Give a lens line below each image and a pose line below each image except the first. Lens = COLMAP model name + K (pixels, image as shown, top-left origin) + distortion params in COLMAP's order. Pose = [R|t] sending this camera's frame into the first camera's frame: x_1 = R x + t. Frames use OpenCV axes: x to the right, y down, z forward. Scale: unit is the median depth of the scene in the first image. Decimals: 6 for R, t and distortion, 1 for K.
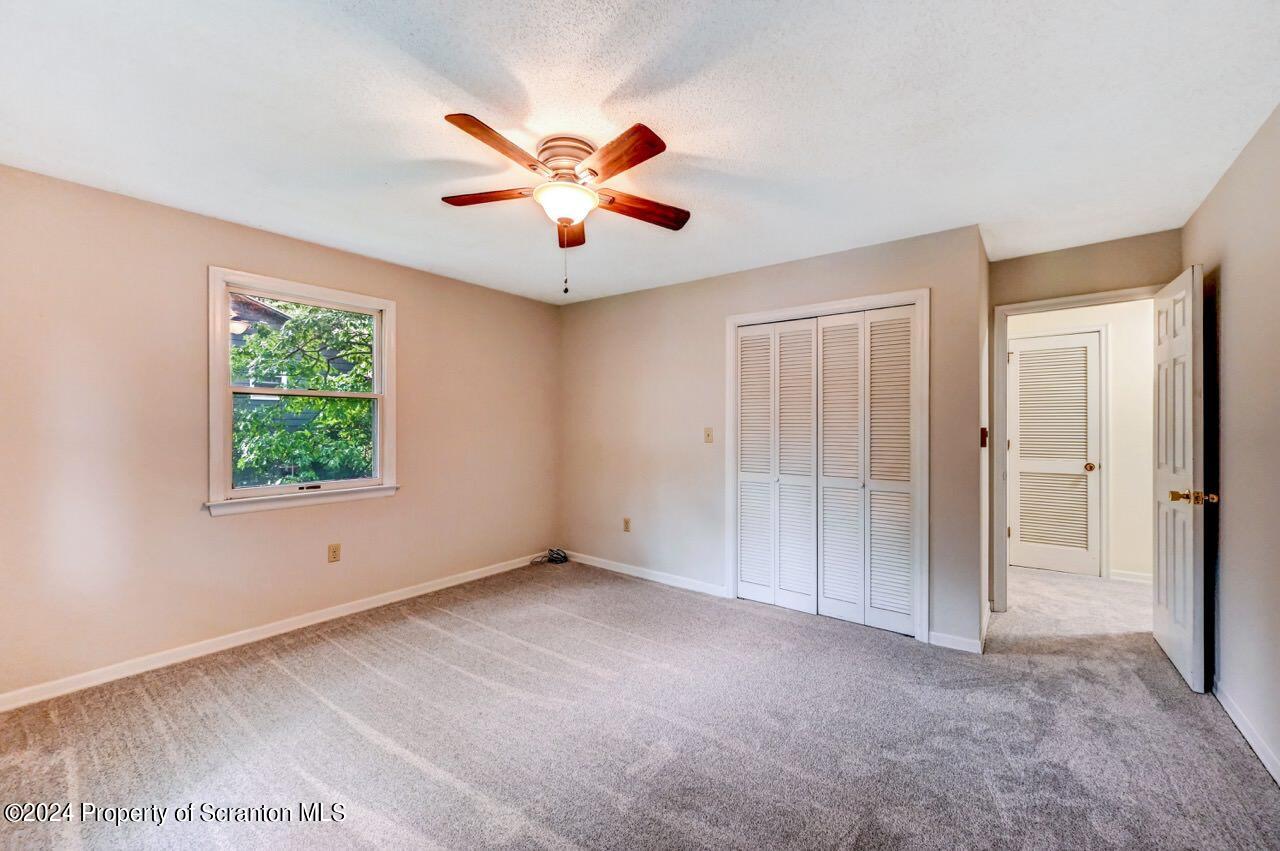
lens RADIAL K [[510.3, 0, 643.9], [0, 510.3, 421.8], [0, 0, 1]] dist [0.000309, 0.000139]
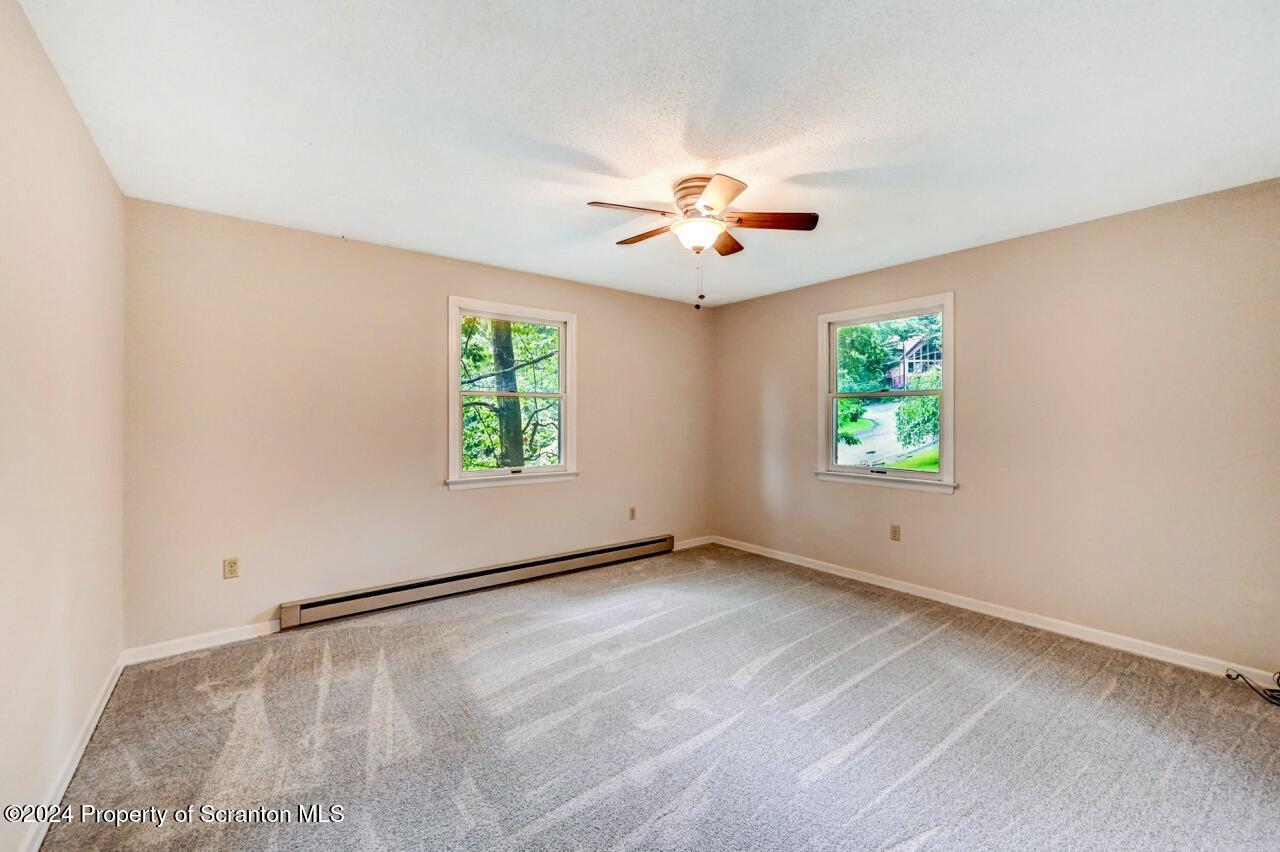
lens RADIAL K [[510.3, 0, 643.9], [0, 510.3, 422.3], [0, 0, 1]] dist [0.000309, 0.000139]
pose [[-0.245021, 0.005726, -0.969501, 0.711566], [0.003318, 0.999982, 0.005067, 0.002017], [0.969512, -0.001975, -0.245035, 0.821709]]
